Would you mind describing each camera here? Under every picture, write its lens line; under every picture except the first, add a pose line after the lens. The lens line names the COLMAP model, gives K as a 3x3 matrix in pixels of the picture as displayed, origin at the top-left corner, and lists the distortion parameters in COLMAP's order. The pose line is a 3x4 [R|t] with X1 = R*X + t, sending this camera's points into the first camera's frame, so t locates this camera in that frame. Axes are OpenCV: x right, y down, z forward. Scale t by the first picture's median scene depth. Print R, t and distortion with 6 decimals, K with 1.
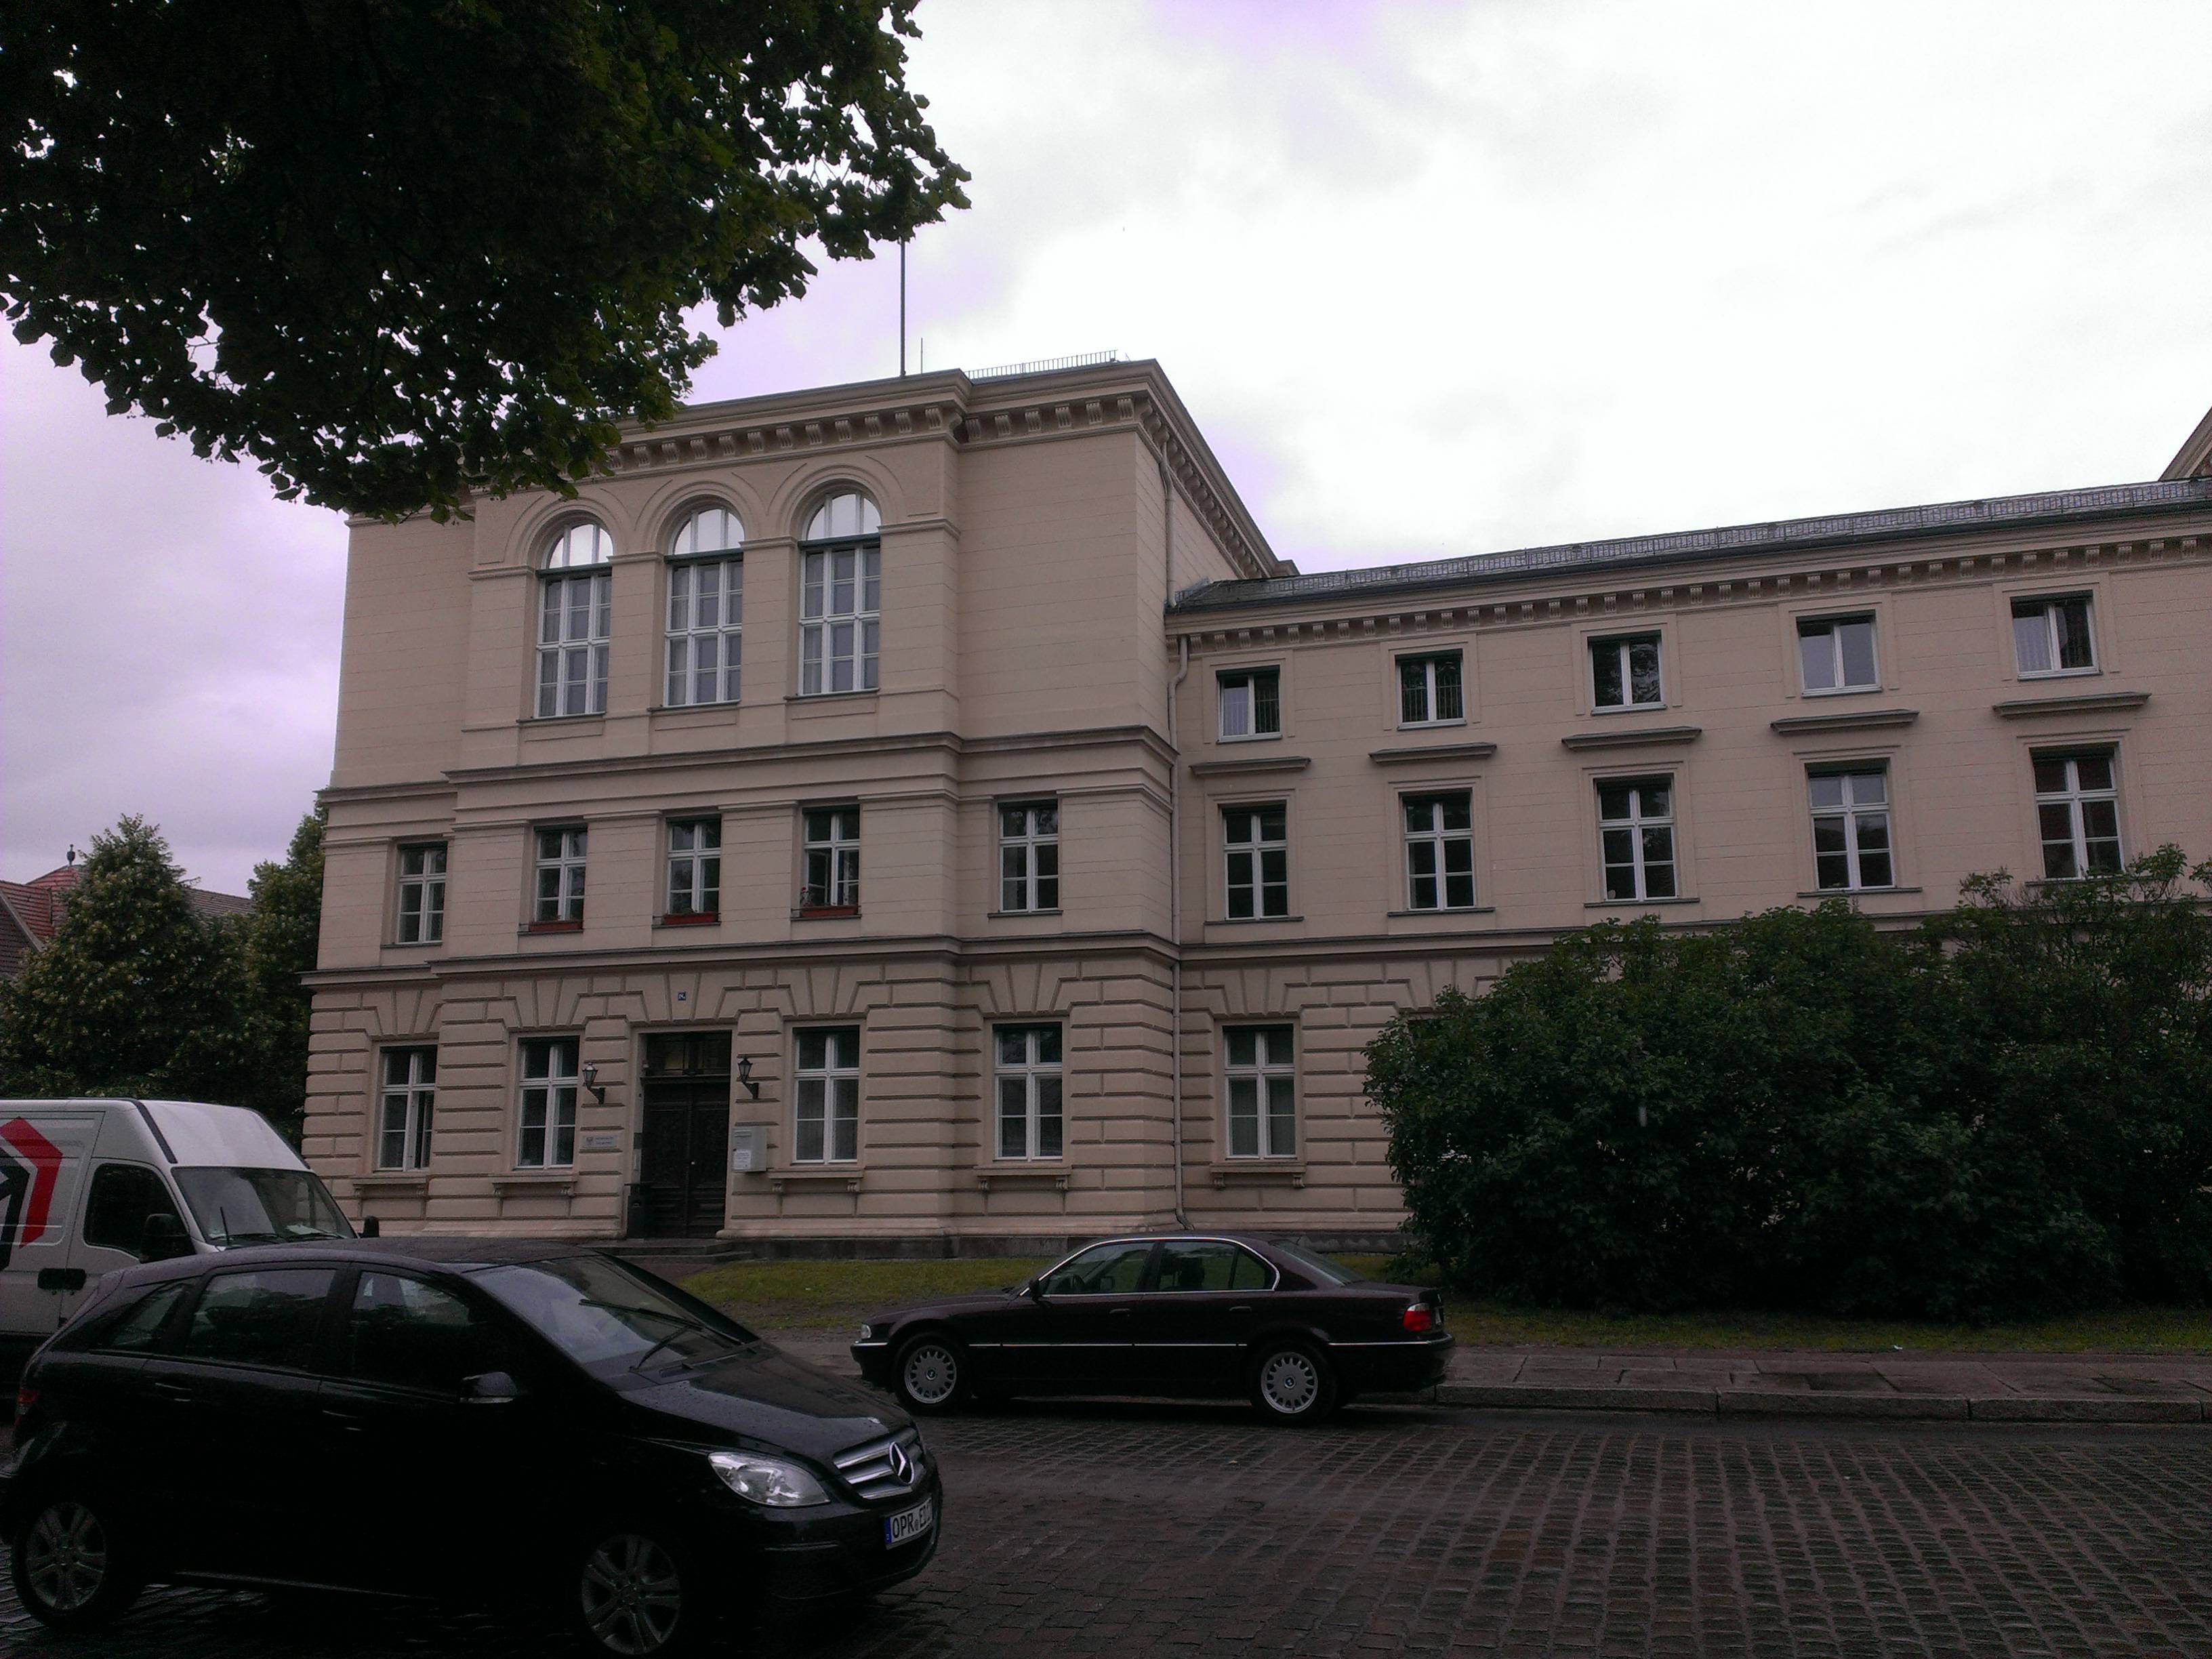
lens RADIAL K [[1817.1, 0, 1096.0], [0, 1817.1, 816.0], [0, 0, 1]] dist [0.096994, 0.009073]
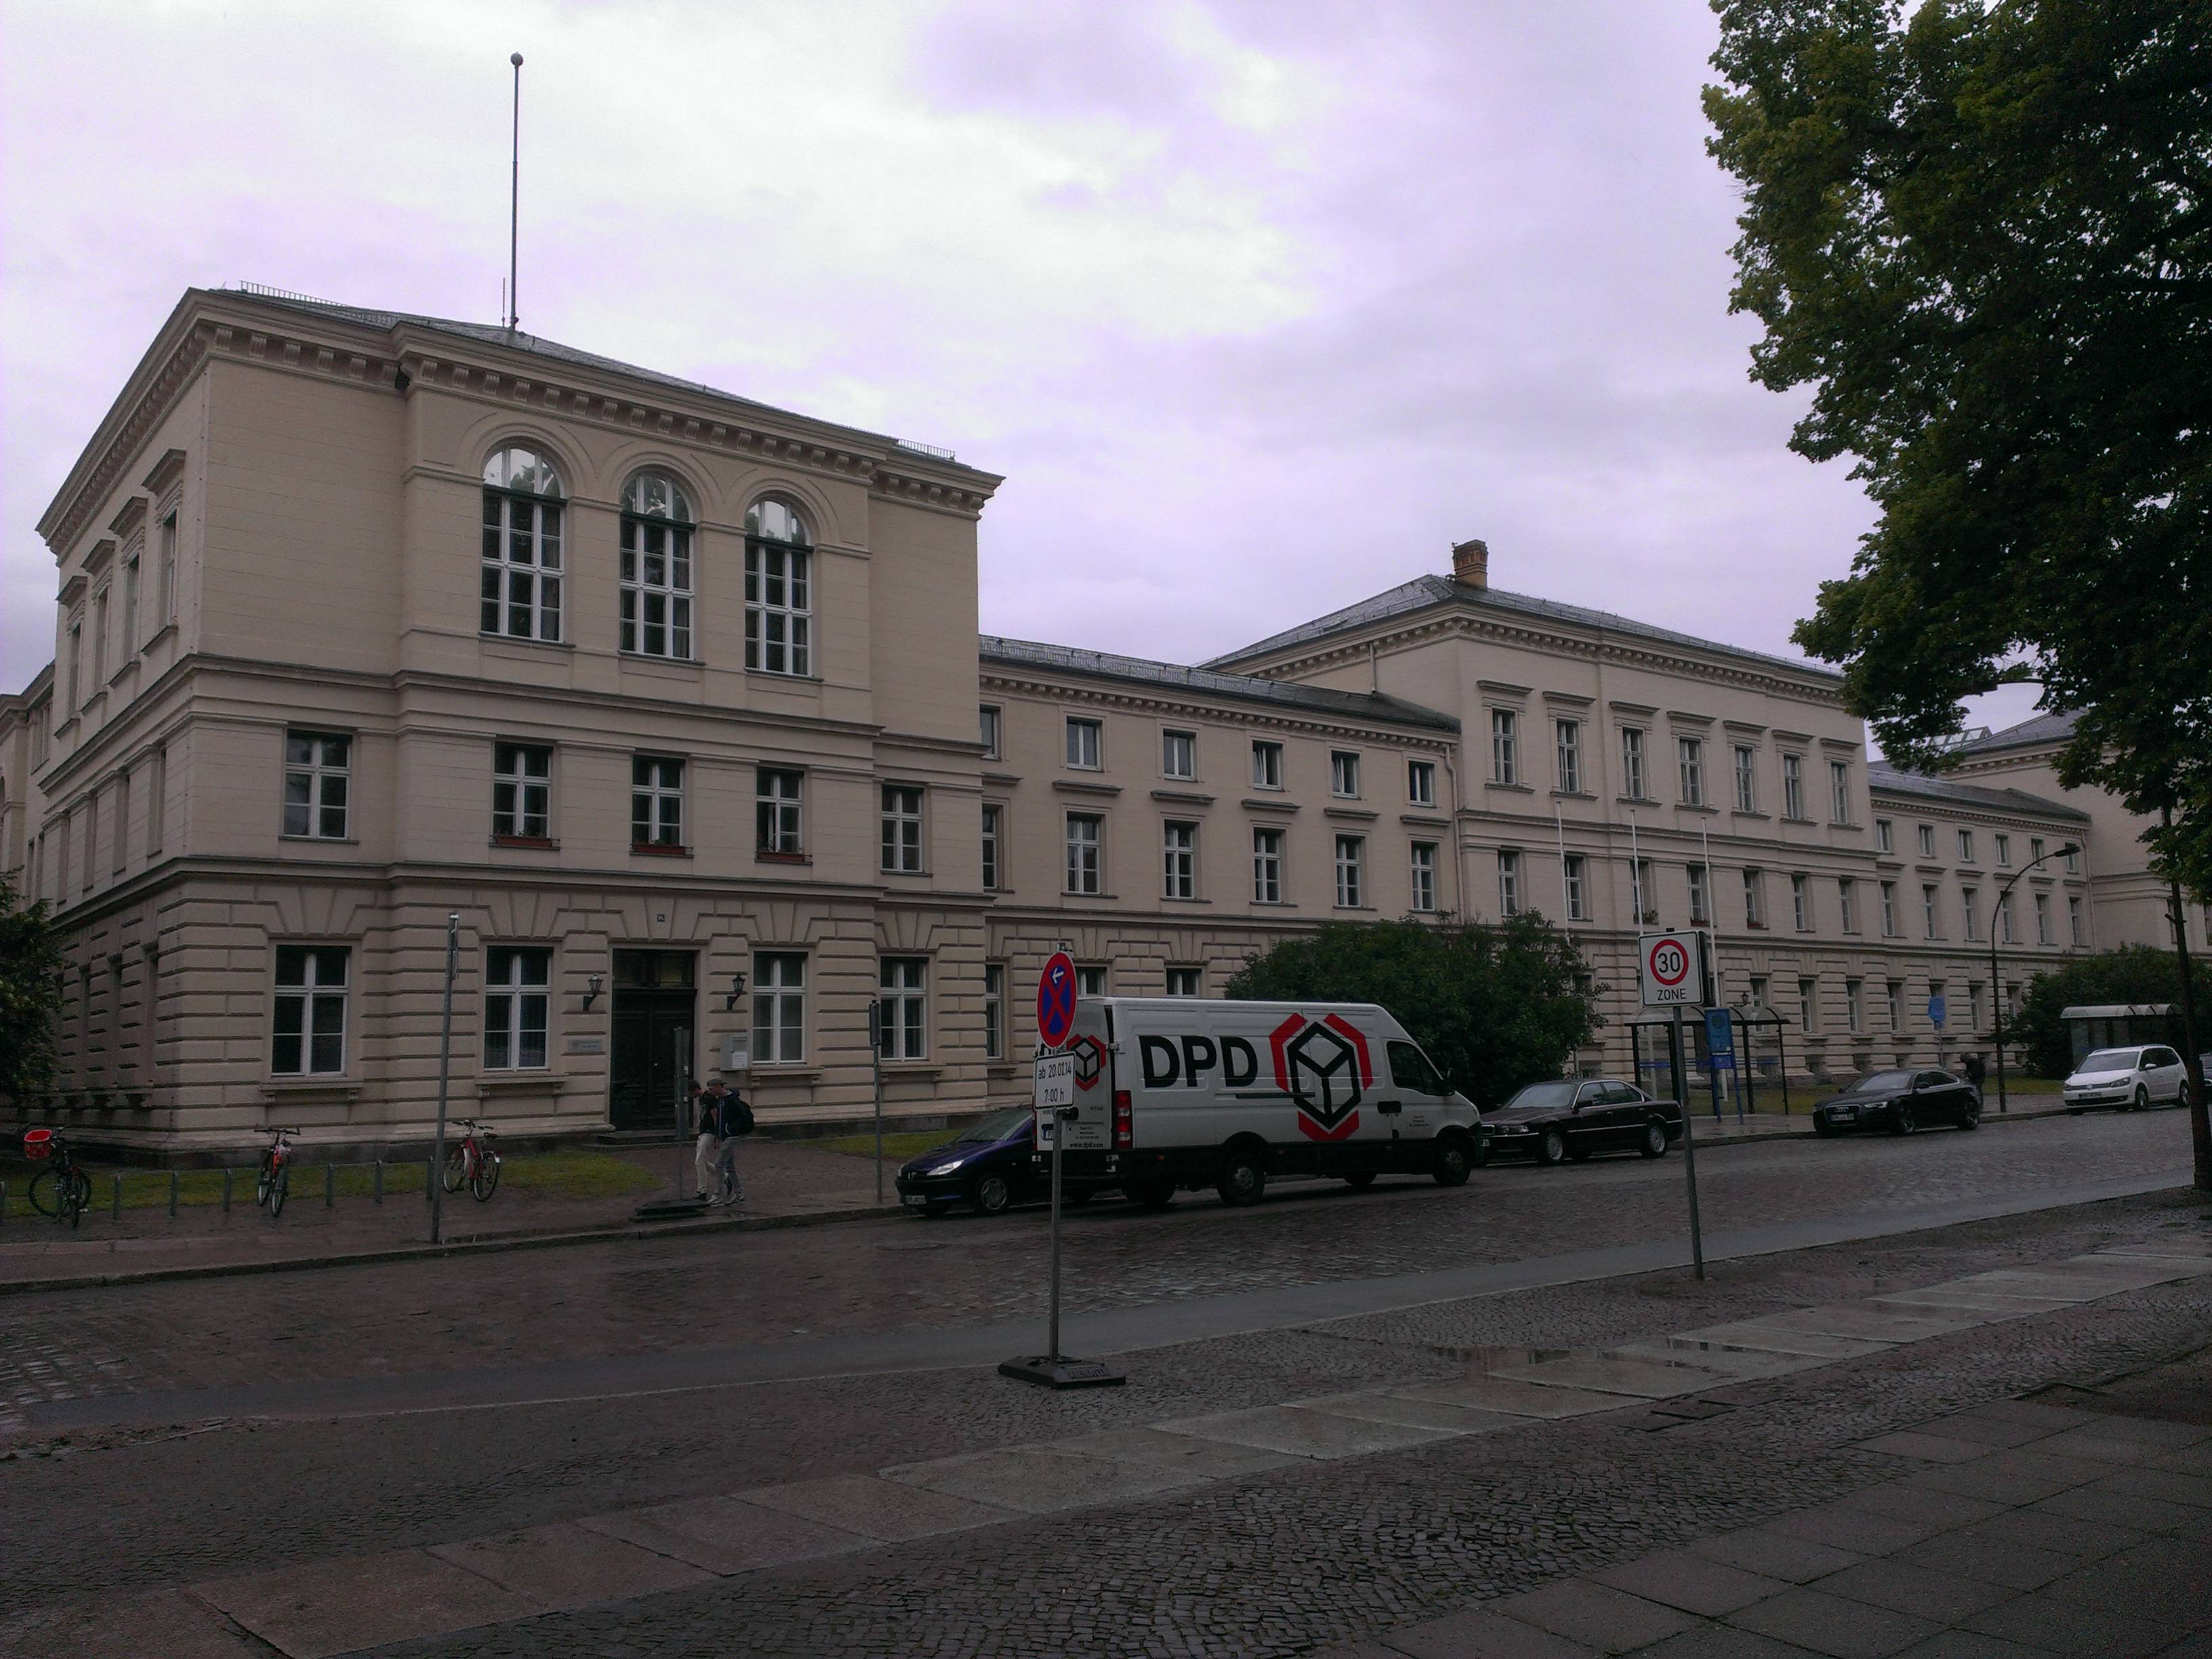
lens RADIAL K [[1724.3, 0, 1112.1], [0, 1724.3, 838.9], [0, 0, 1]] dist [0.041566, -0.046156]
pose [[0.566873, 0.099344, 0.817793, -0.944472], [-0.135540, 0.990421, -0.026361, 0.040775], [-0.812578, -0.095900, 0.574908, 0.166703]]
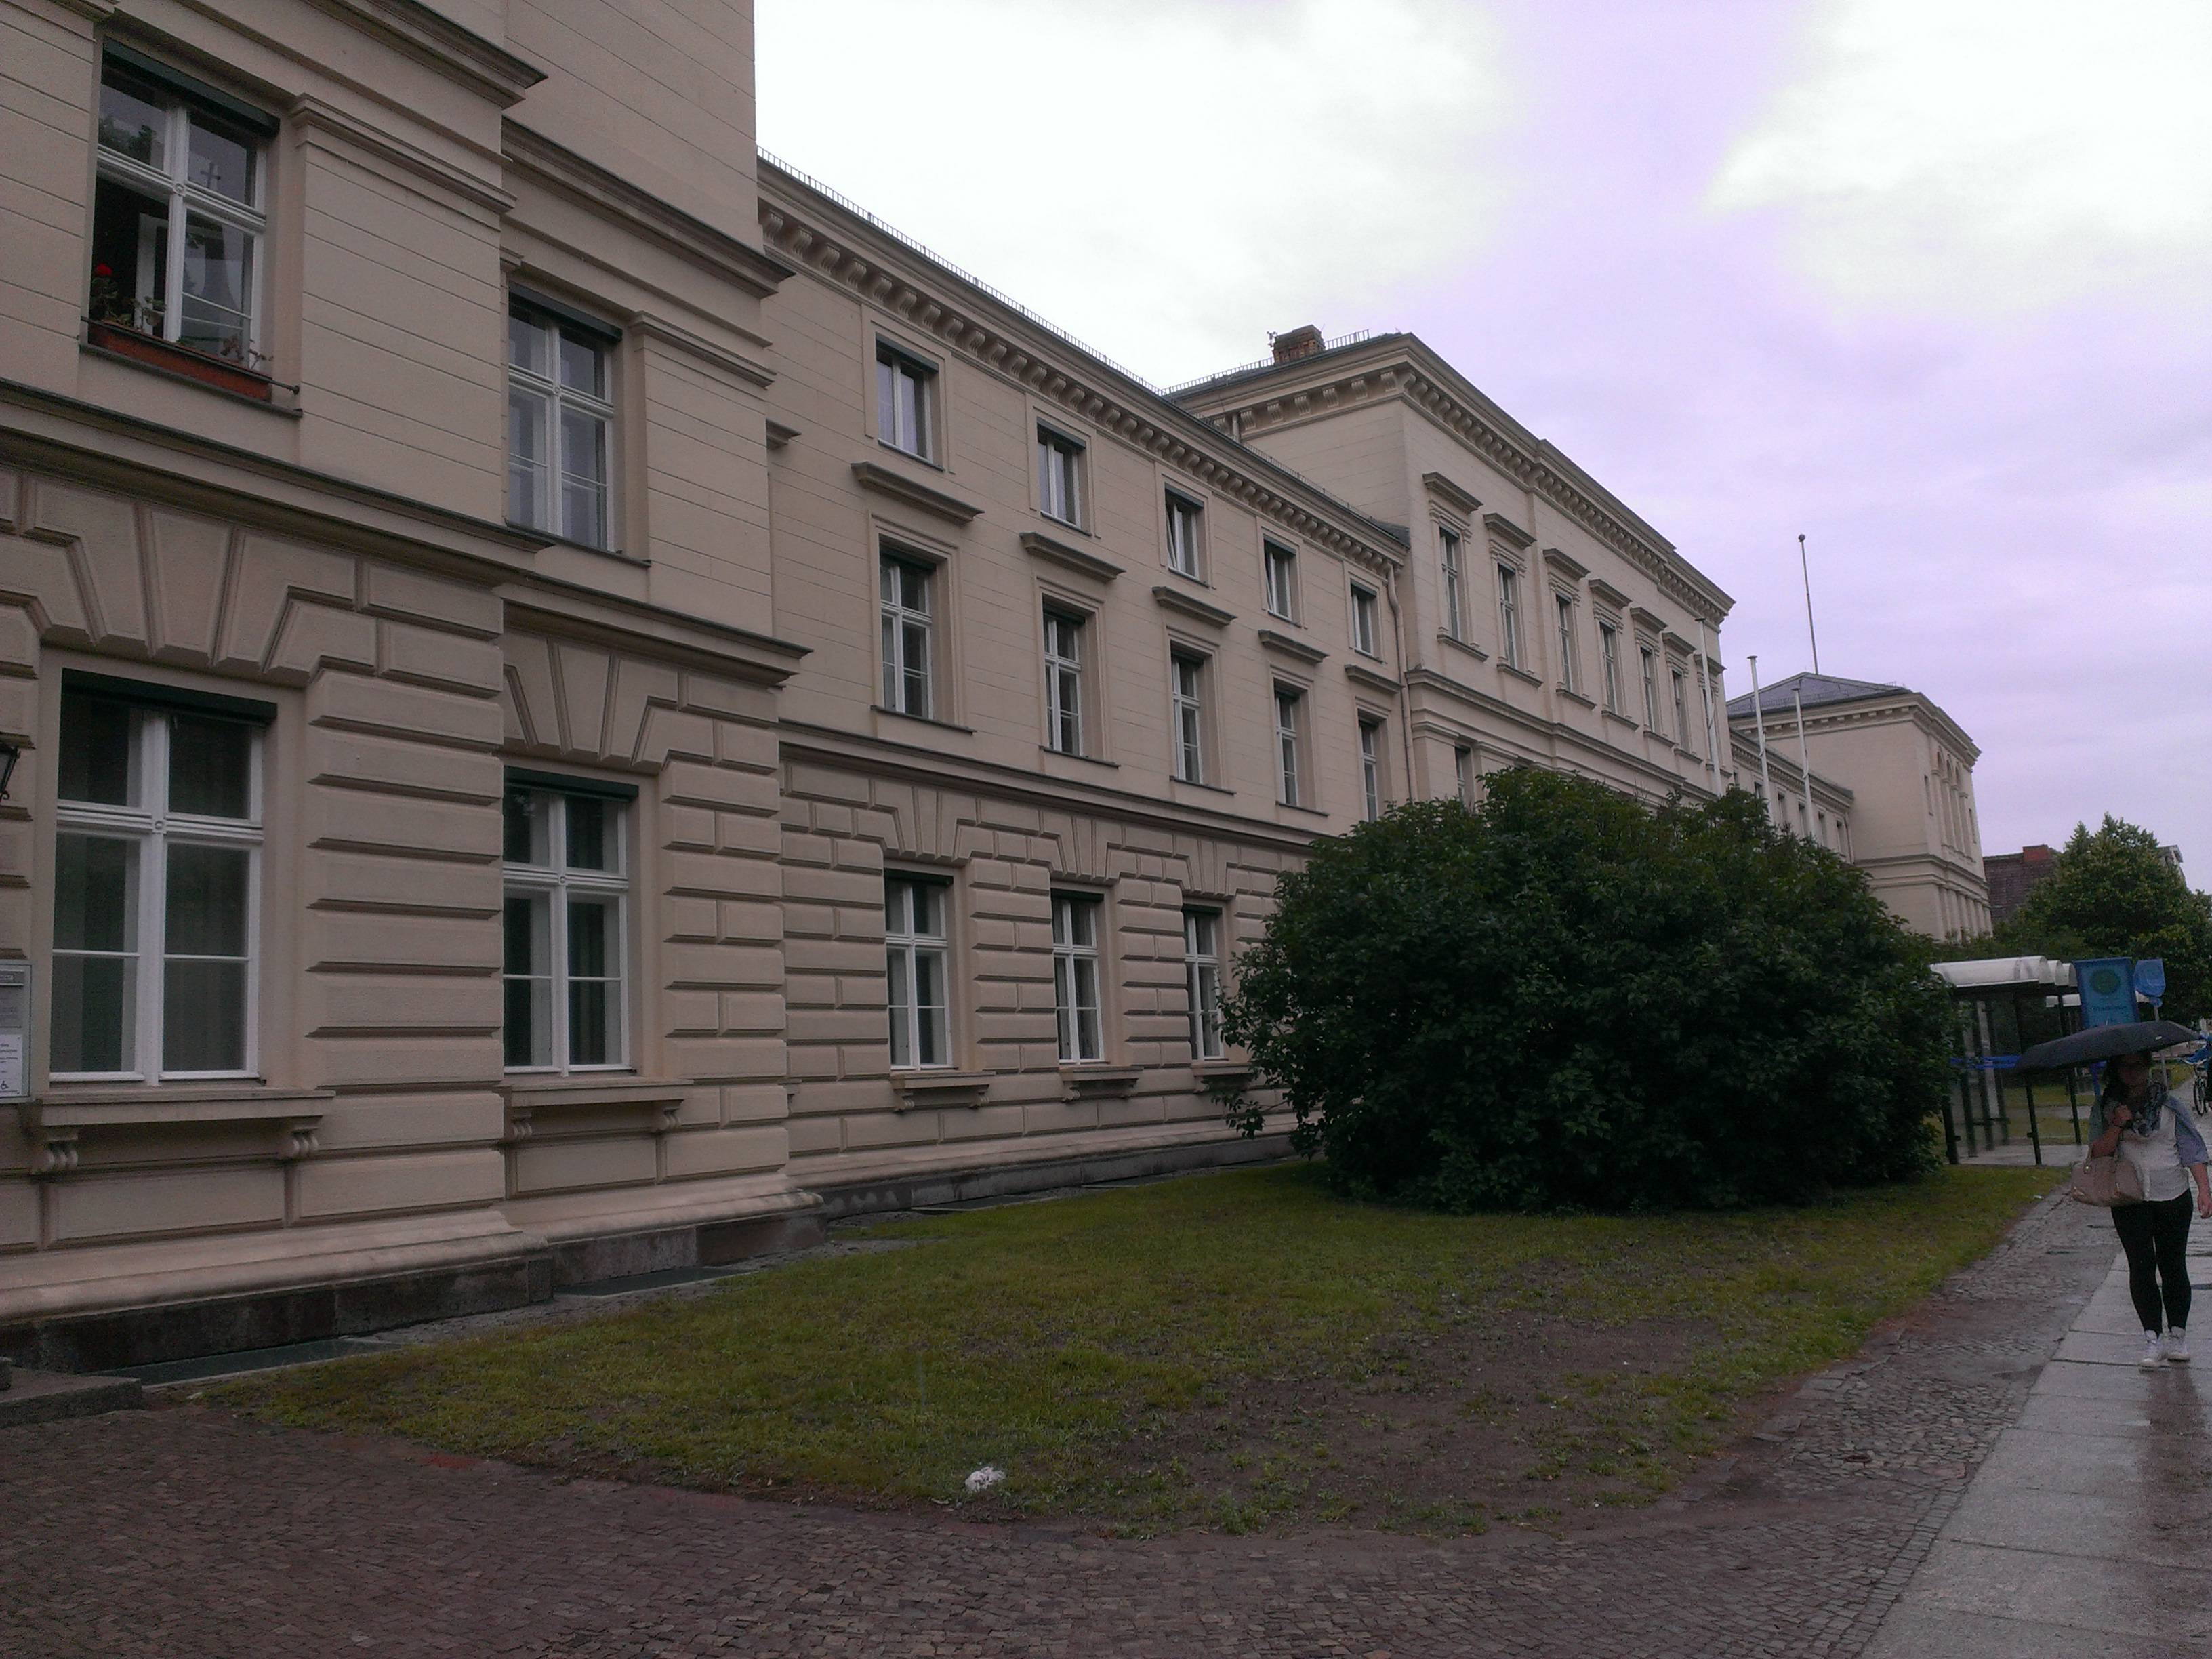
lens RADIAL K [[1724.3, 0, 1201.1], [0, 1724.3, 861.3], [0, 0, 1]] dist [0.041566, -0.046156]
pose [[0.223237, 0.121249, 0.967194, -0.406982], [-0.137969, 0.986175, -0.091784, 0.147359], [-0.964951, -0.112953, 0.236879, 0.715824]]
